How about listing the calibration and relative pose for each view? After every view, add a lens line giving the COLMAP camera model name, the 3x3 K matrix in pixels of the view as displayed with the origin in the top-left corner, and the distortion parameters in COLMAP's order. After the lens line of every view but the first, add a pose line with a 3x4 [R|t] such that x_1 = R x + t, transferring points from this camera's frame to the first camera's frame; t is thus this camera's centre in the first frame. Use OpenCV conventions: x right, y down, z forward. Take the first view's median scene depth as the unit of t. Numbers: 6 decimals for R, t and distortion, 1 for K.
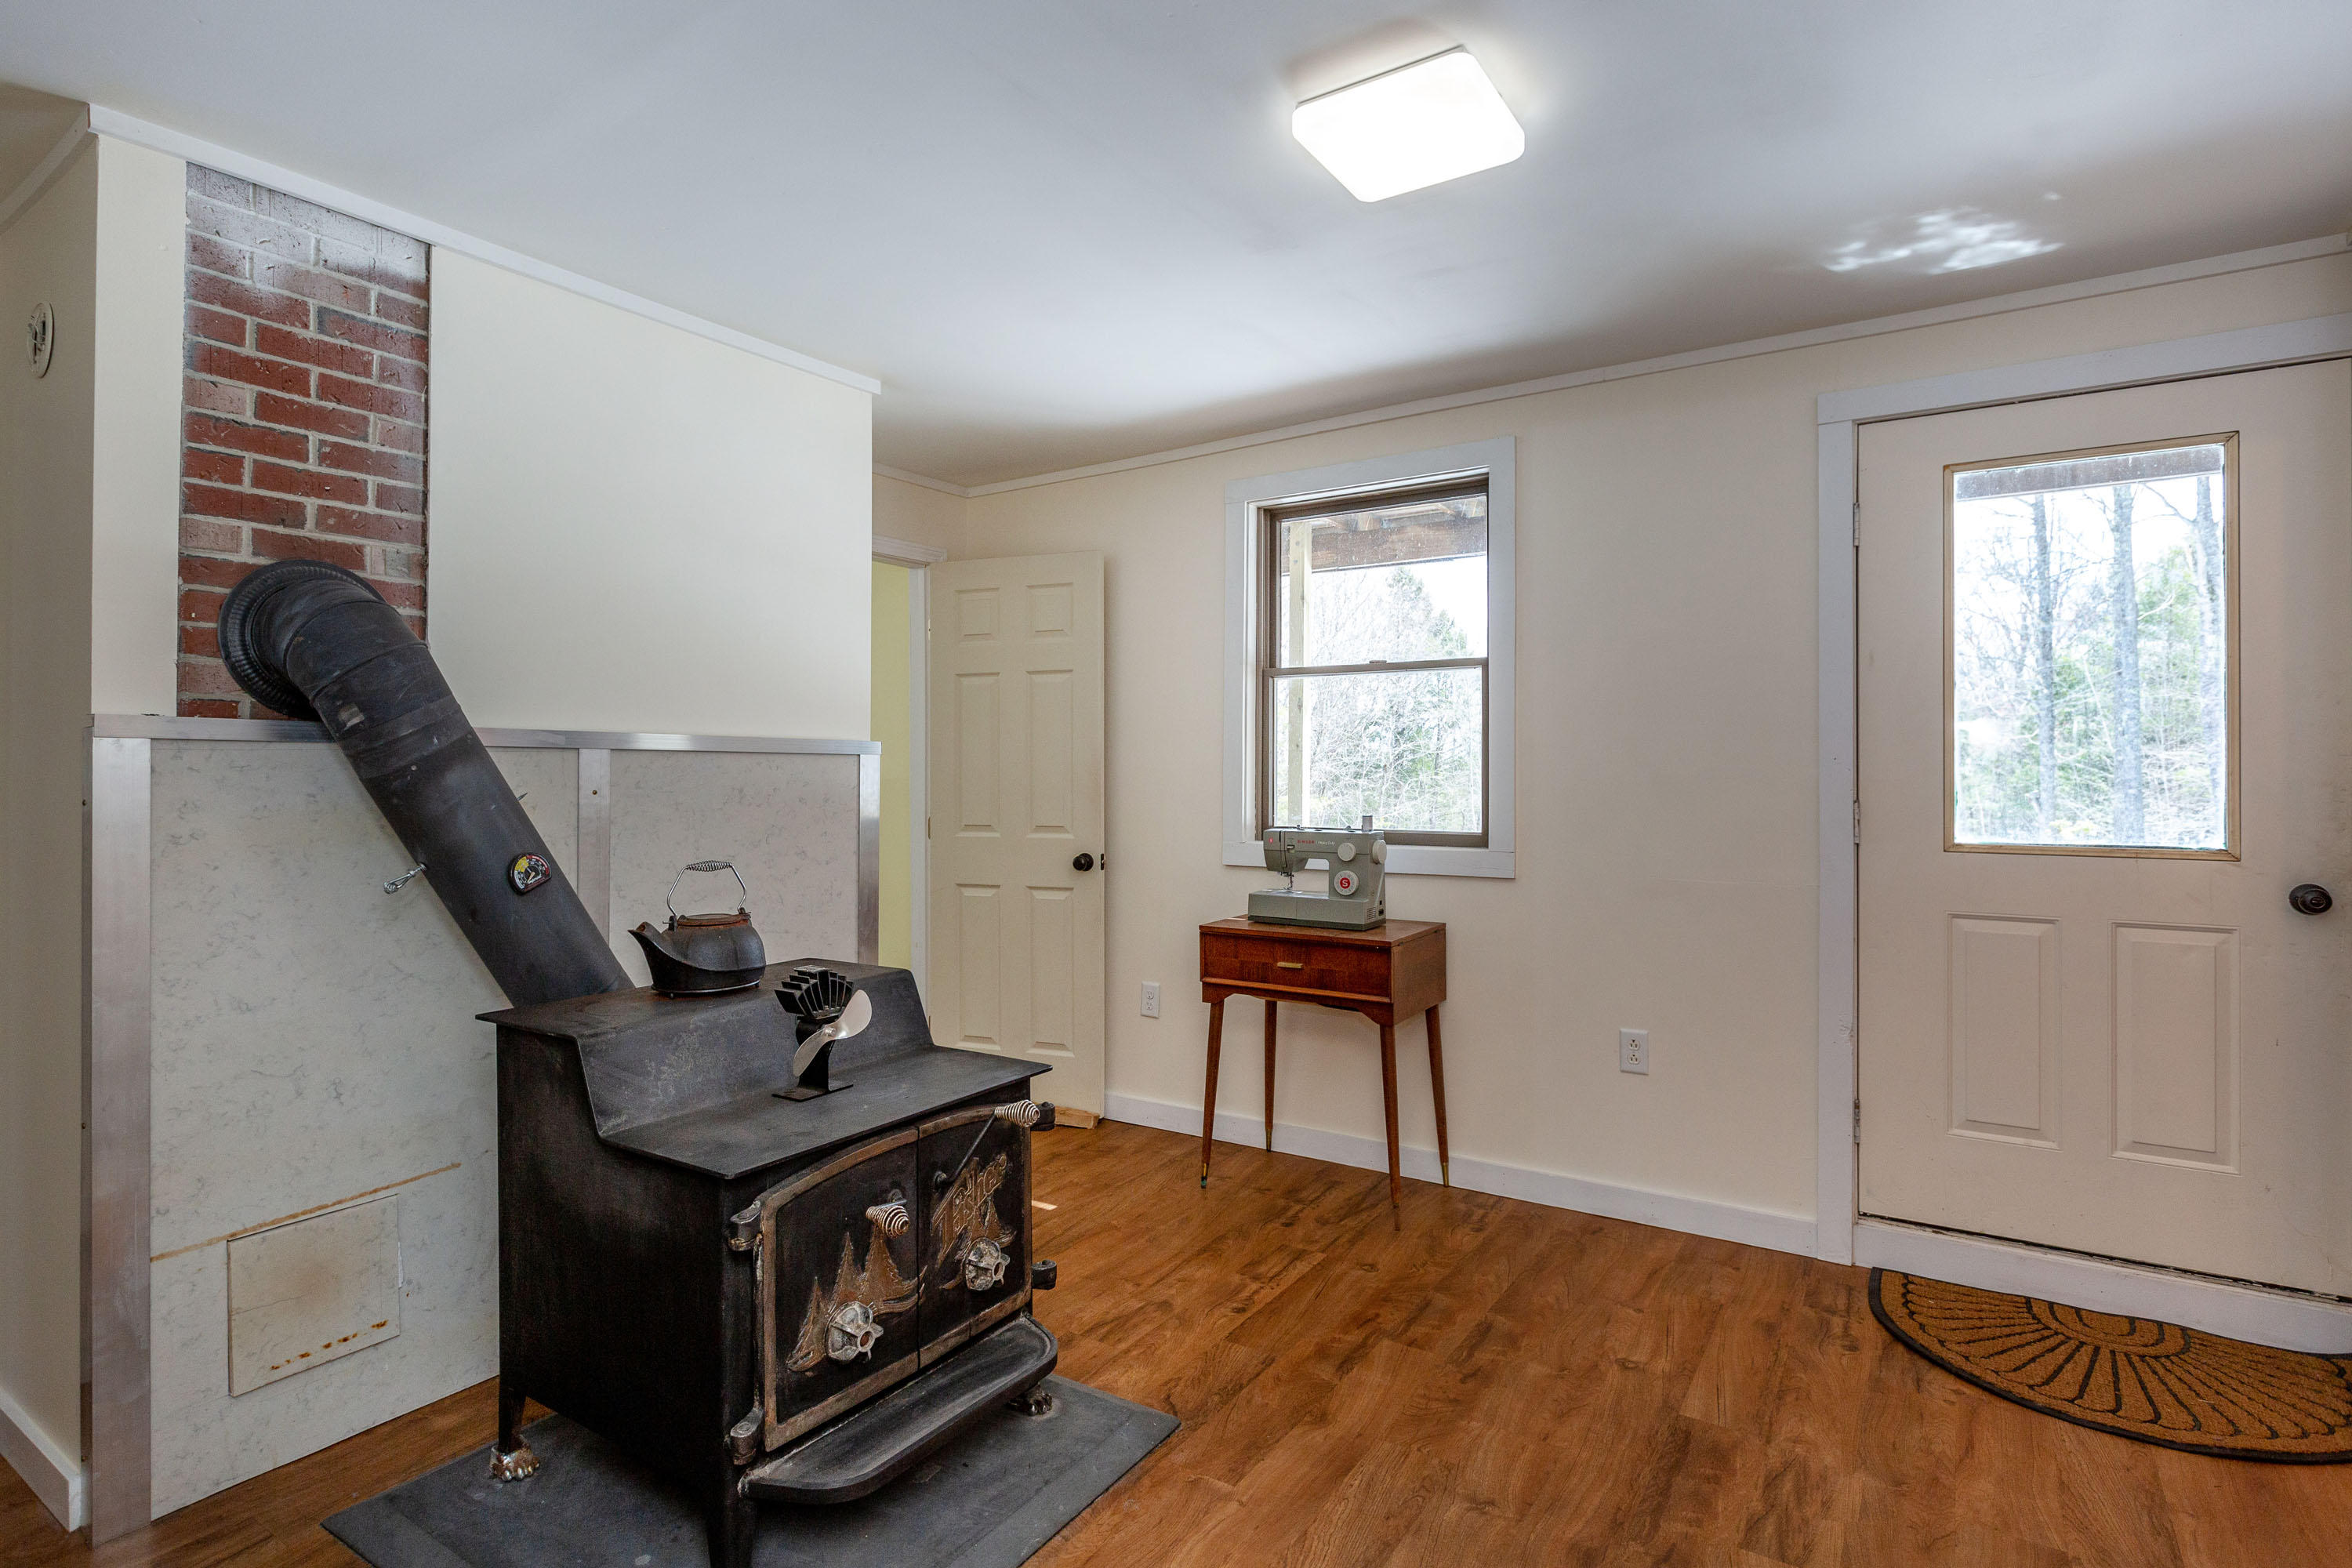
lens RADIAL K [[1171.1, 0, 1176.0], [0, 1171.1, 784.0], [0, 0, 1]] dist [0.000260, 0.000118]
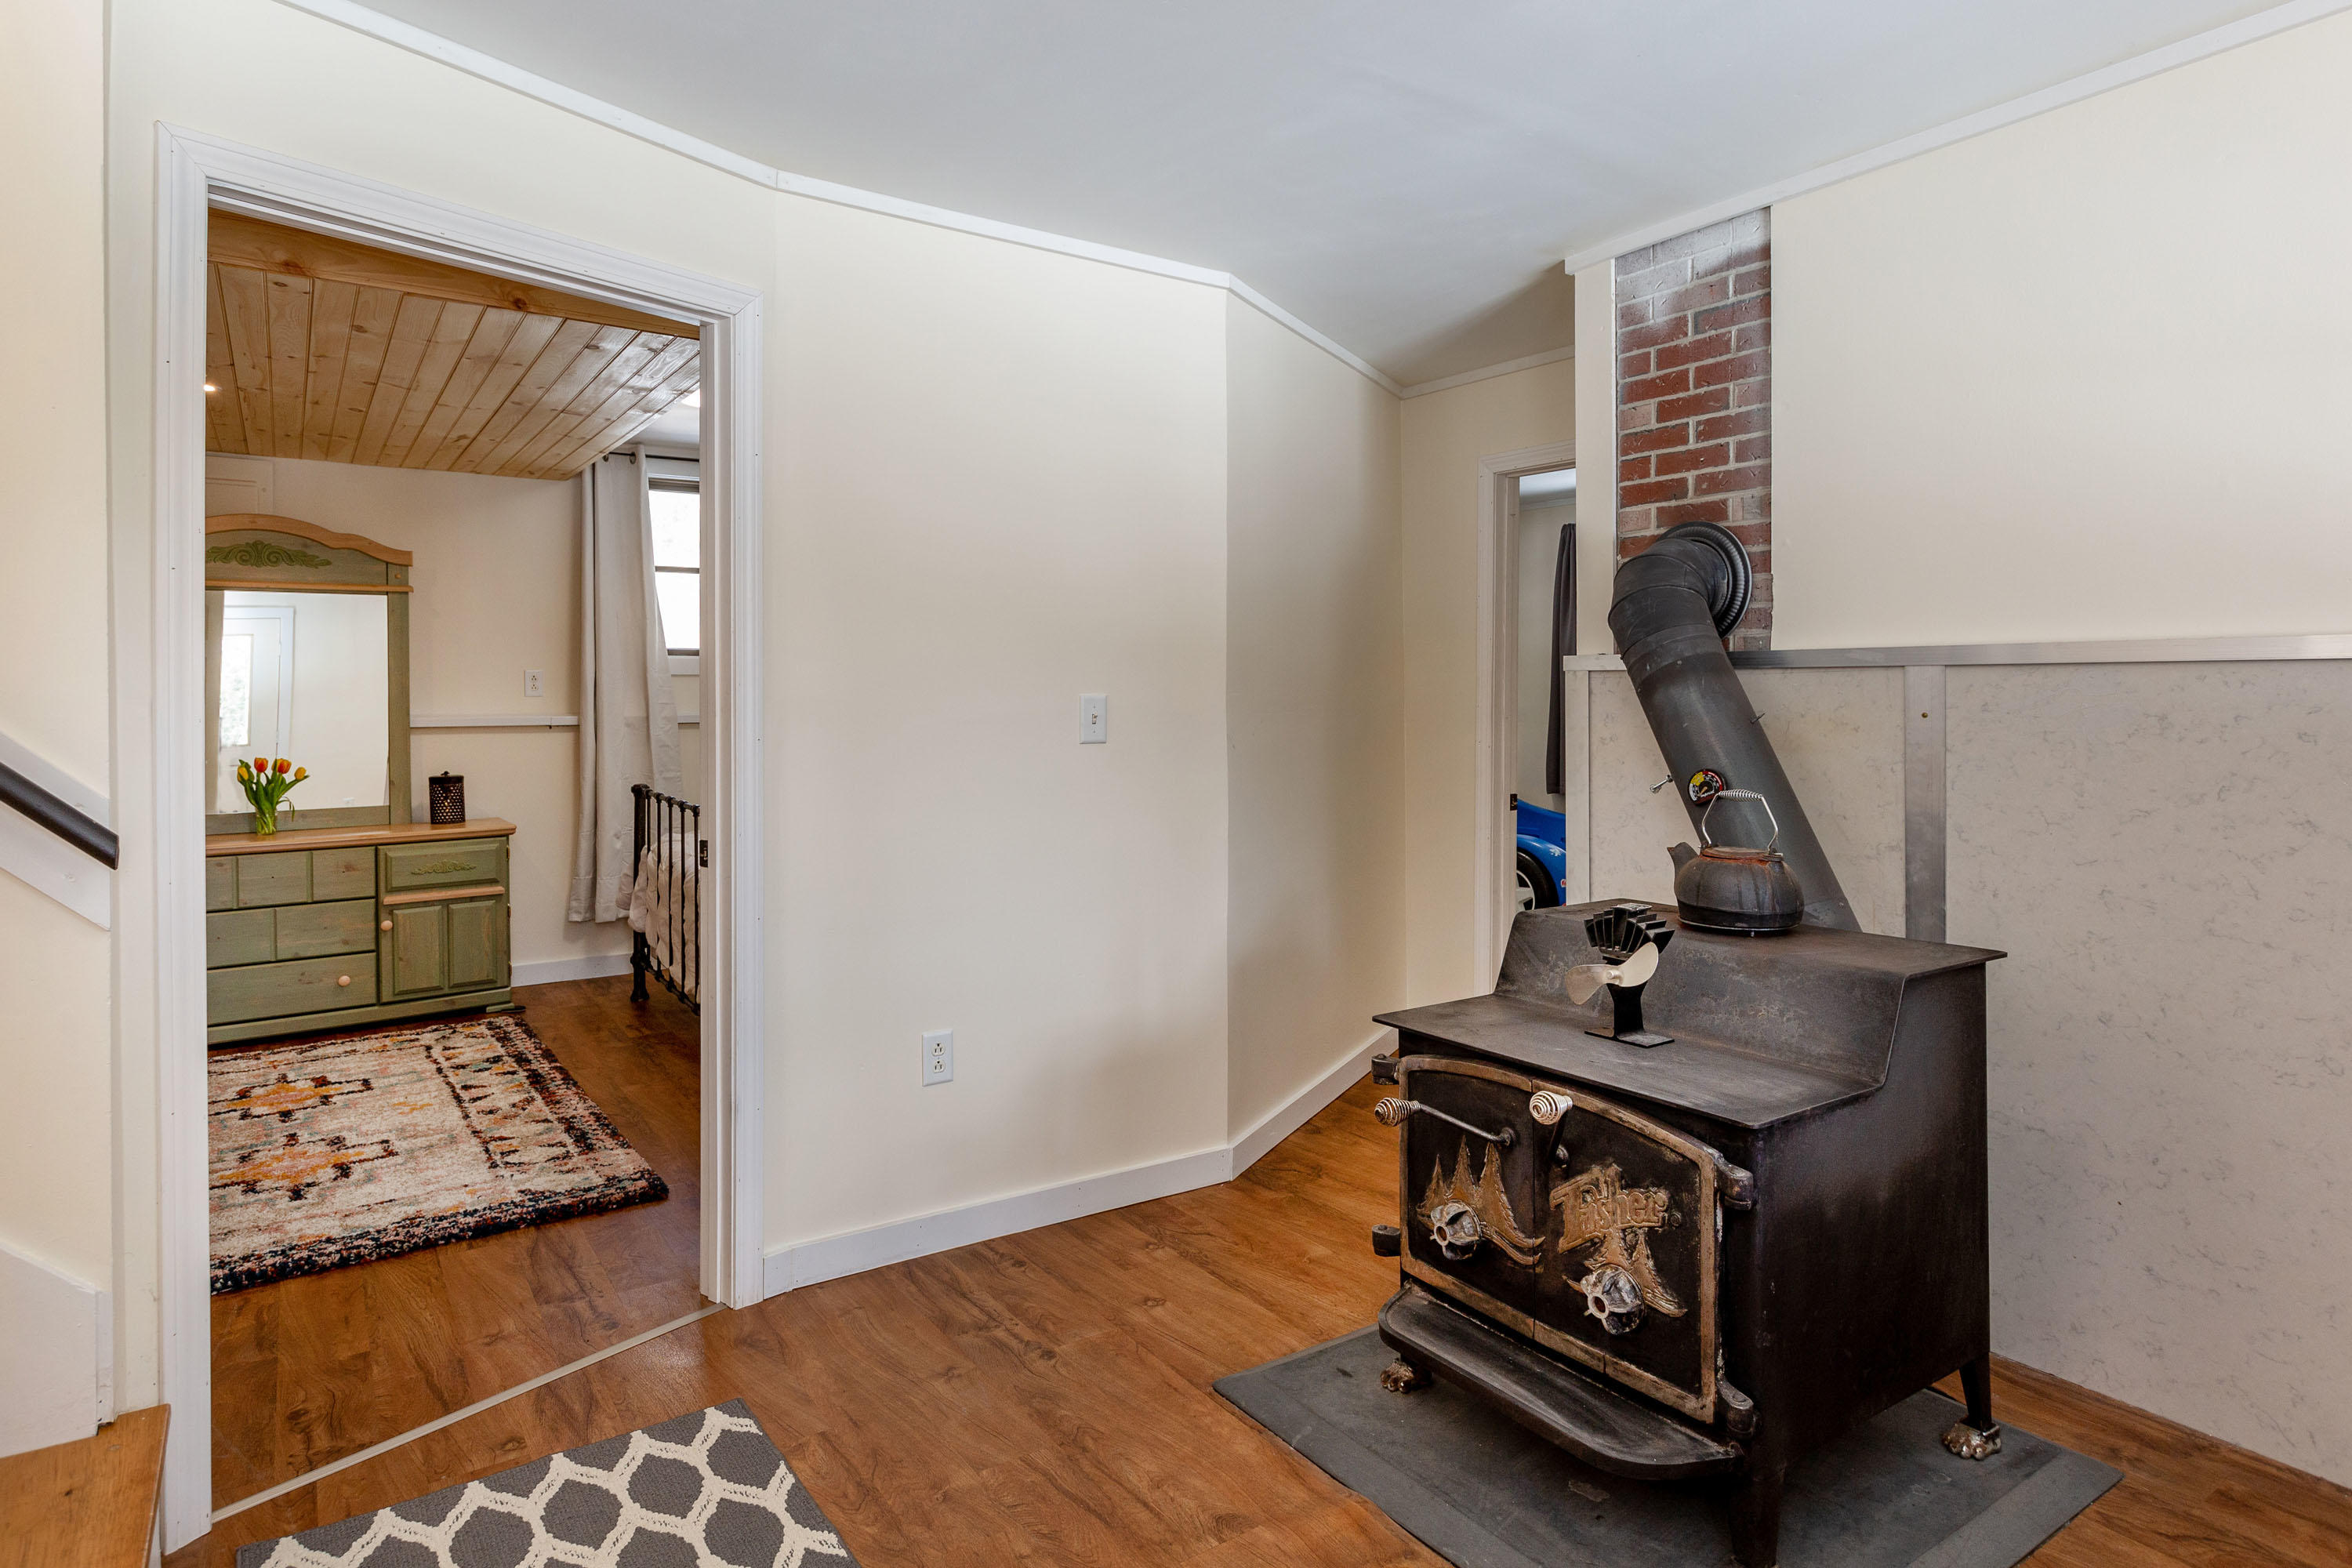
lens RADIAL K [[1319.5, 0, 1169.8], [0, 1319.5, 726.0], [0, 0, 1]] dist [-0.001936, -0.000301]
pose [[-0.375739, 0.028233, -0.926295, 0.769573], [-0.000416, 0.999531, 0.030633, -0.017831], [0.926725, 0.011895, -0.375551, 1.019382]]
